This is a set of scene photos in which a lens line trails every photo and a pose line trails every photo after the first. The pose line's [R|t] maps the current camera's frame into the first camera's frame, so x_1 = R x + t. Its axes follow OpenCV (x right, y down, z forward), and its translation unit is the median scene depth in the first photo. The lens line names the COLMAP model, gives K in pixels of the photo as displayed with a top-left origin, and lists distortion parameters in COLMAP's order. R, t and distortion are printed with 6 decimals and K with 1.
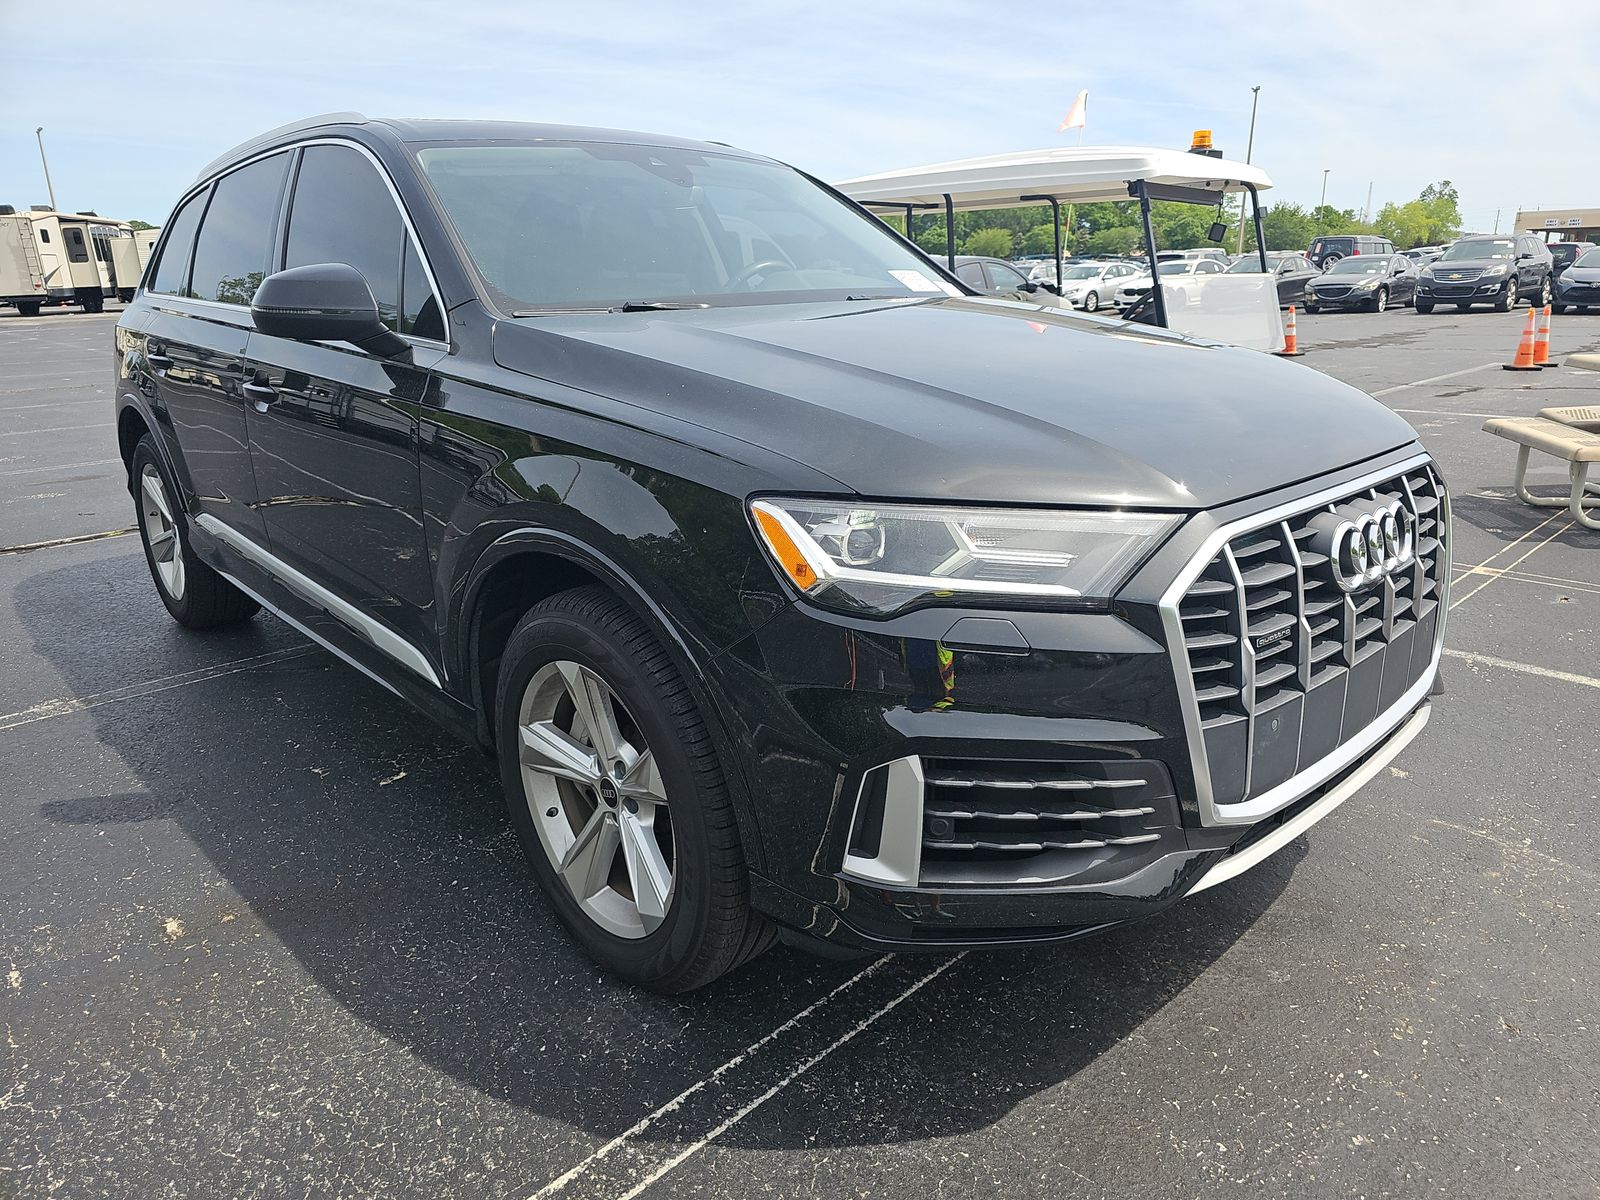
lens RADIAL K [[1082.4, 0, 807.1], [0, 1082.4, 589.5], [0, 0, 1]] dist [0.047092, -0.048977]
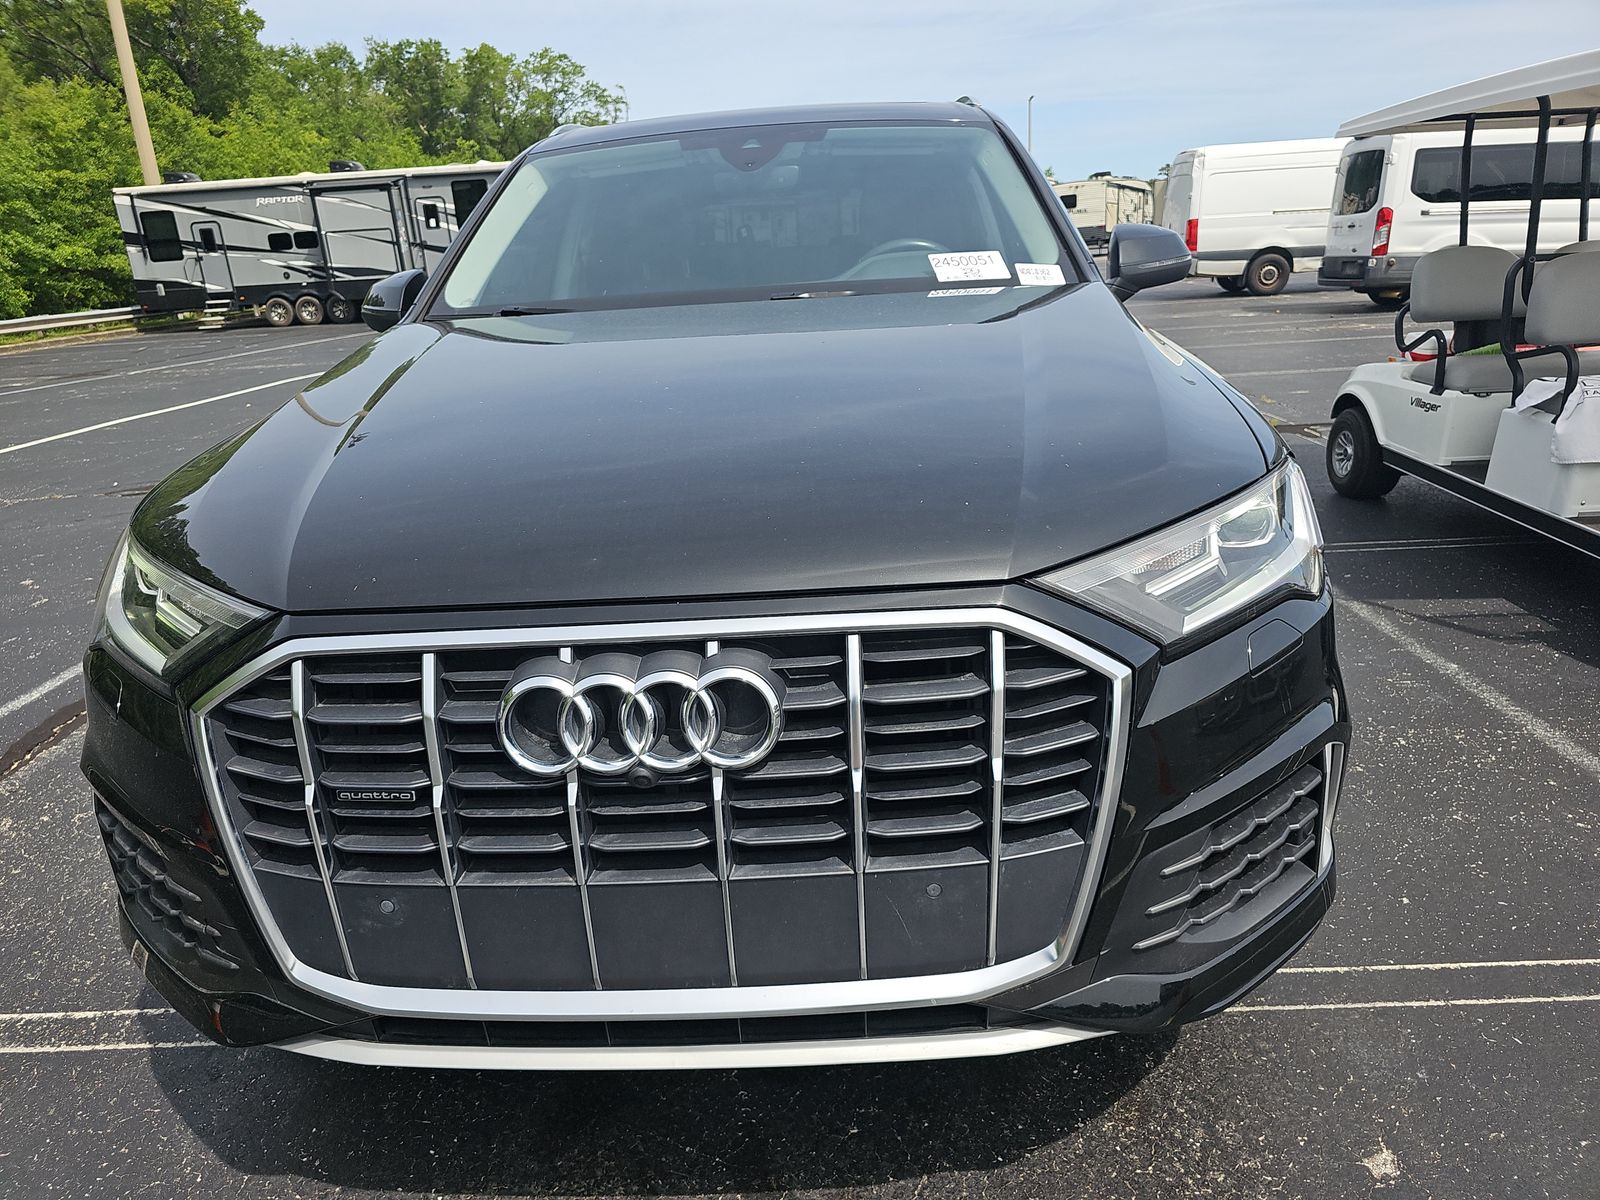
lens RADIAL K [[1082.4, 0, 807.1], [0, 1082.4, 589.5], [0, 0, 1]] dist [0.047092, -0.048977]
pose [[0.681607, 0.193921, -0.705554, 1.132610], [-0.153070, 0.980697, 0.121668, -0.235709], [0.715529, 0.025069, 0.698133, 0.663218]]
